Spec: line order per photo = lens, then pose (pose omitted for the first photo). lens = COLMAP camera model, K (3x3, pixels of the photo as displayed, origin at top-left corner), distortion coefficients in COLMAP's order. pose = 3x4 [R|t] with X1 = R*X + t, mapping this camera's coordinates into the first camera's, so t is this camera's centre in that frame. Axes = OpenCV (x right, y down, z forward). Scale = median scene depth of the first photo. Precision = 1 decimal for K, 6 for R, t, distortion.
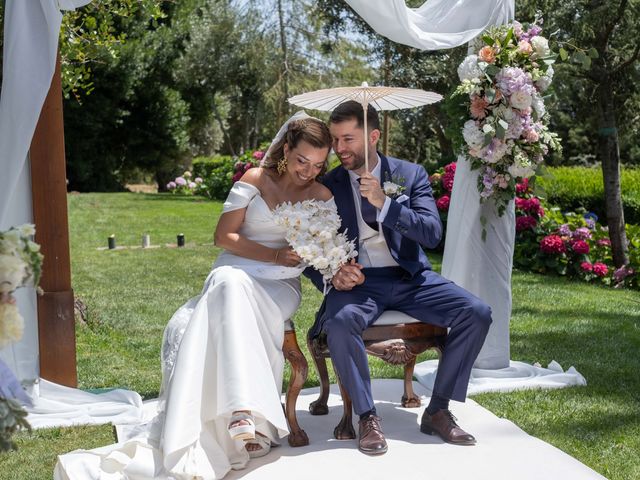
lens RADIAL K [[1155.4, 0, 320.0], [0, 1155.4, 240.0], [0, 0, 1]] dist [-0.012947, -0.230859]
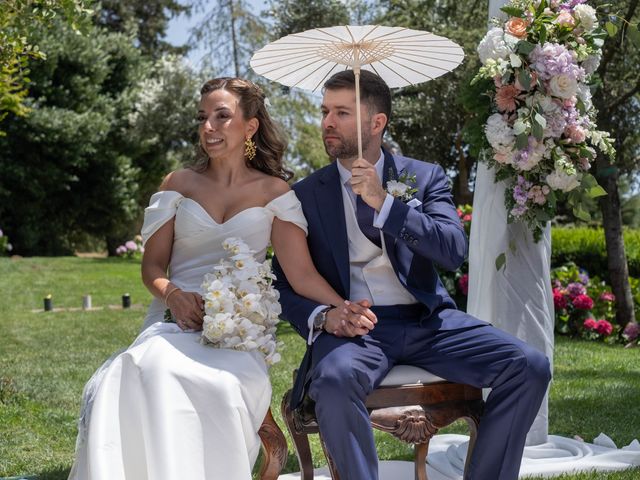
lens RADIAL K [[1155.4, 0, 320.0], [0, 1155.4, 240.0], [0, 0, 1]] dist [-0.012947, -0.230859]
pose [[0.999225, -0.004845, 0.039058, -0.014556], [0.007292, 0.998002, -0.062755, 0.024880], [-0.038676, 0.062992, 0.997264, 0.254680]]
